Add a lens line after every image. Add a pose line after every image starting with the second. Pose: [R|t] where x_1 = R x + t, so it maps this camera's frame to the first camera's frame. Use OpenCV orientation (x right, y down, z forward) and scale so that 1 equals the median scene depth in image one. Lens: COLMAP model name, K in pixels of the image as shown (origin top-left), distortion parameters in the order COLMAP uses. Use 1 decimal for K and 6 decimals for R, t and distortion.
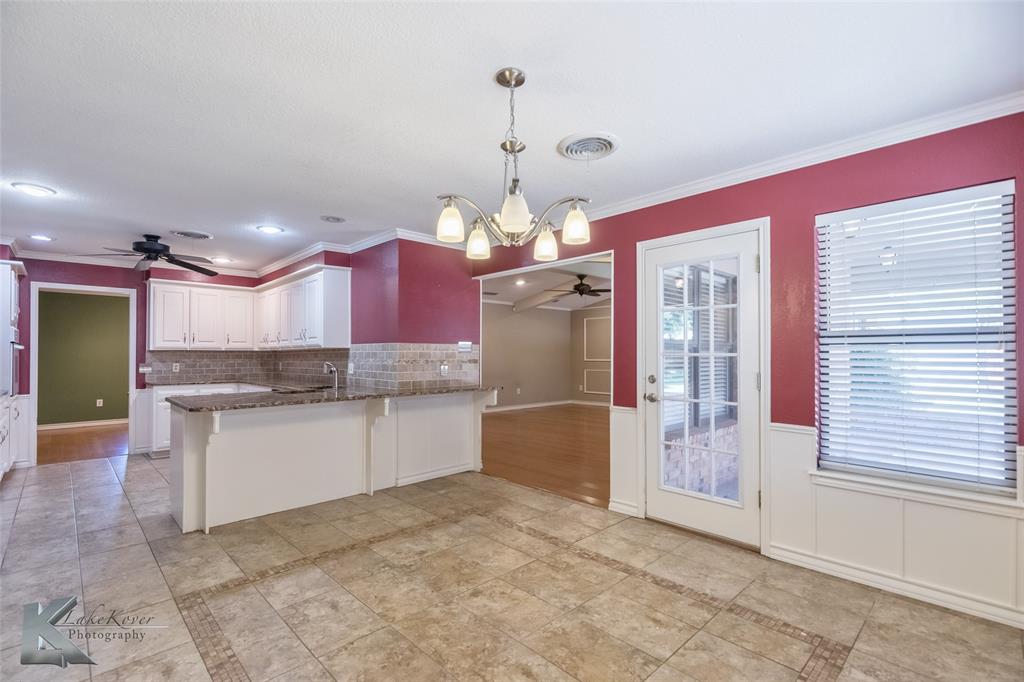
lens RADIAL K [[466.1, 0, 512.6], [0, 466.1, 347.9], [0, 0, 1]] dist [0.008239, -0.000064]
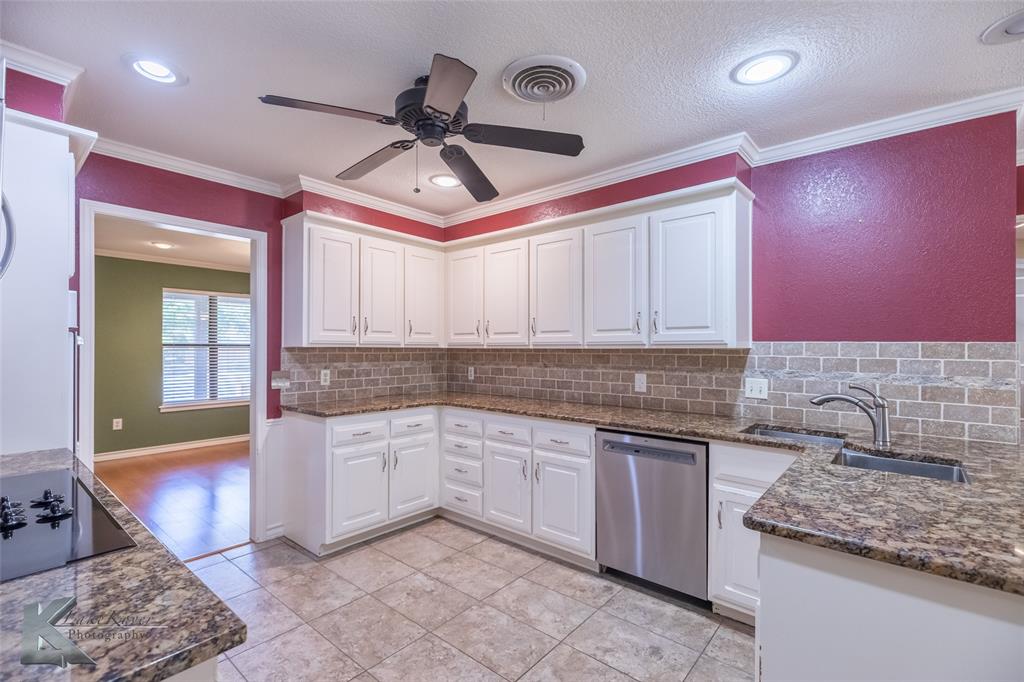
lens RADIAL K [[466.1, 0, 506.3], [0, 466.1, 343.6], [0, 0, 1]] dist [0.008239, -0.000064]
pose [[0.996137, 0.010101, 0.087230, -0.609020], [-0.010541, 0.999934, 0.004577, -0.004252], [-0.087178, -0.005479, 0.996178, 0.464573]]
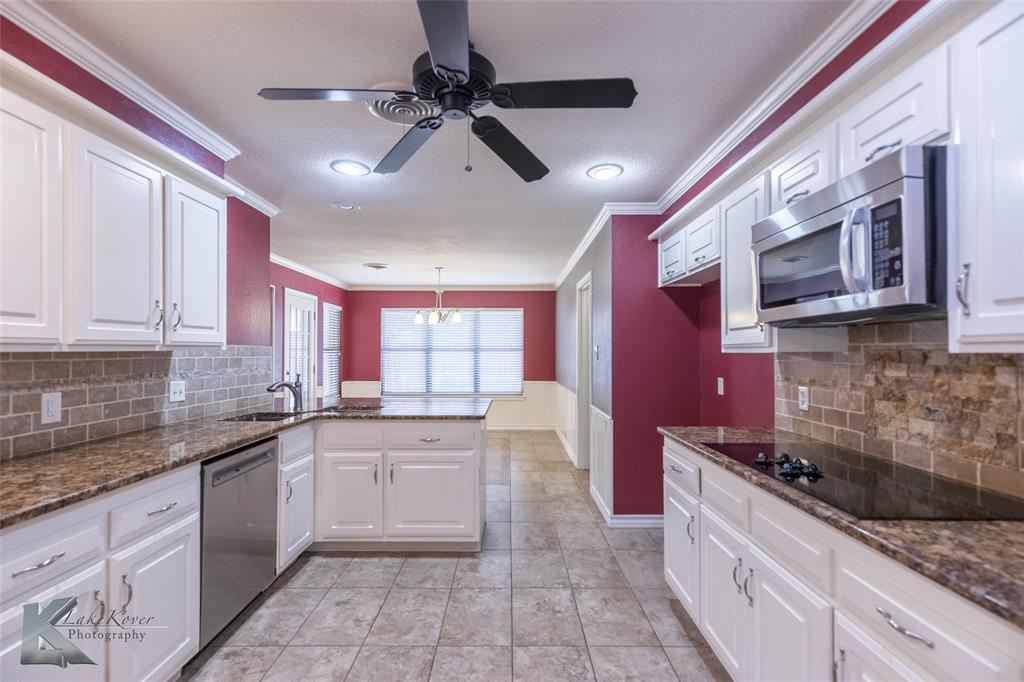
lens RADIAL K [[466.1, 0, 512.0], [0, 466.1, 349.4], [0, 0, 1]] dist [0.008239, -0.000064]
pose [[-0.725264, 0.007556, 0.688430, -0.872775], [-0.005054, 0.999854, -0.016299, 0.005105], [-0.688453, -0.015301, -0.725120, 1.019587]]
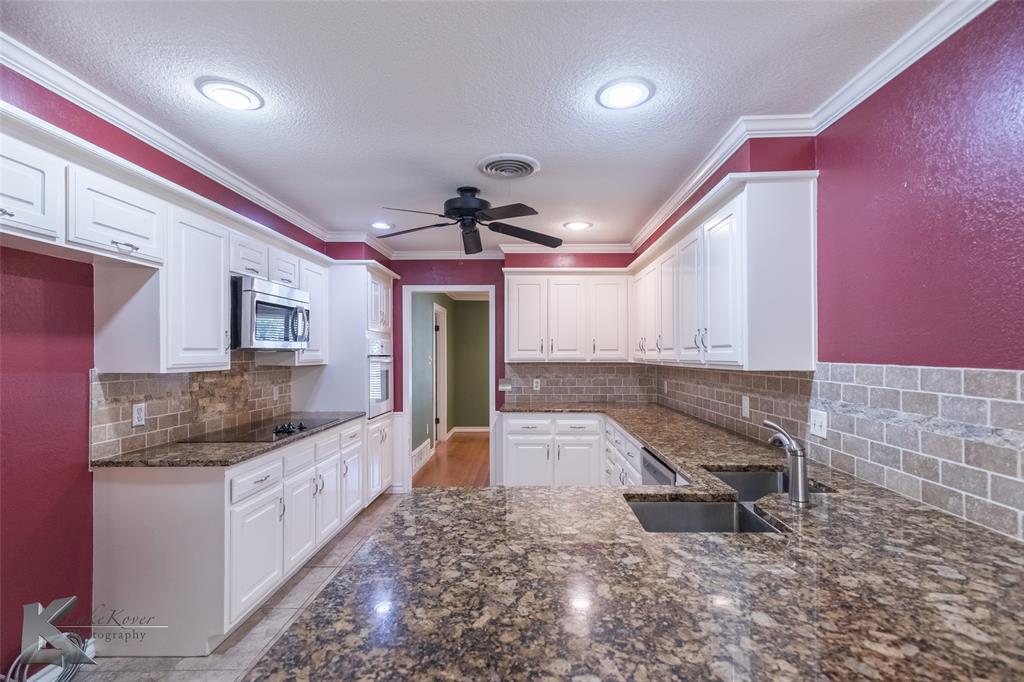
lens RADIAL K [[466.1, 0, 520.4], [0, 466.1, 351.3], [0, 0, 1]] dist [0.008239, -0.000064]
pose [[0.706305, -0.000040, -0.707908, -0.222841], [0.006263, 0.999961, 0.006191, -0.019023], [0.707880, -0.008806, 0.706278, 0.492835]]
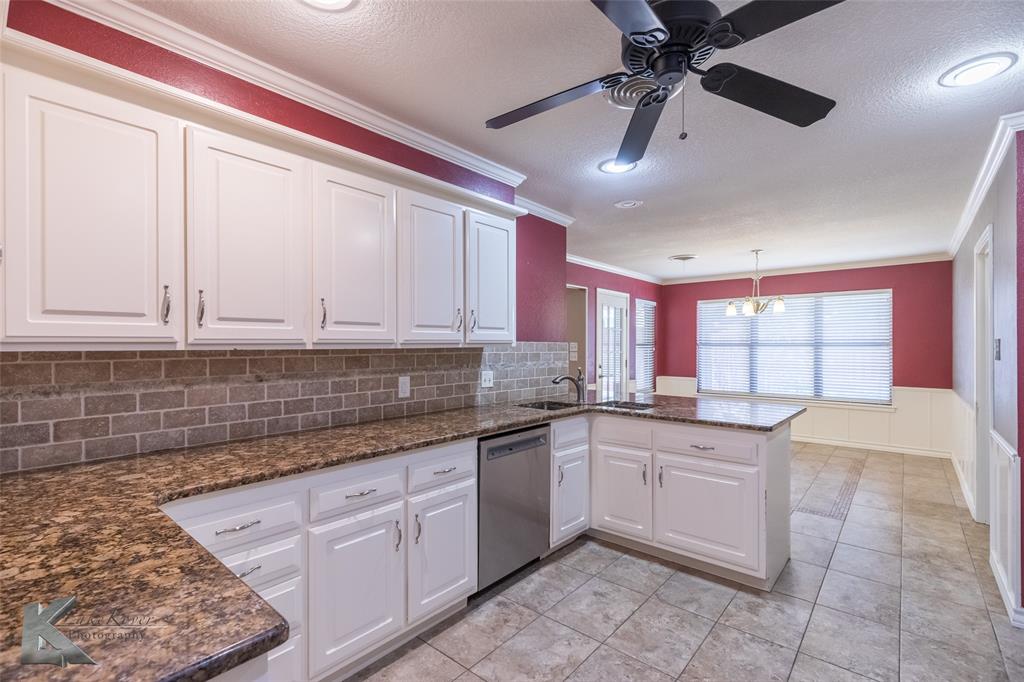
lens RADIAL K [[466.1, 0, 510.3], [0, 466.1, 344.3], [0, 0, 1]] dist [0.008239, -0.000064]
pose [[-0.101516, 0.007229, 0.994808, -0.892172], [-0.011803, 0.999894, -0.008470, 0.001808], [-0.994764, -0.012602, -0.101420, 0.942325]]
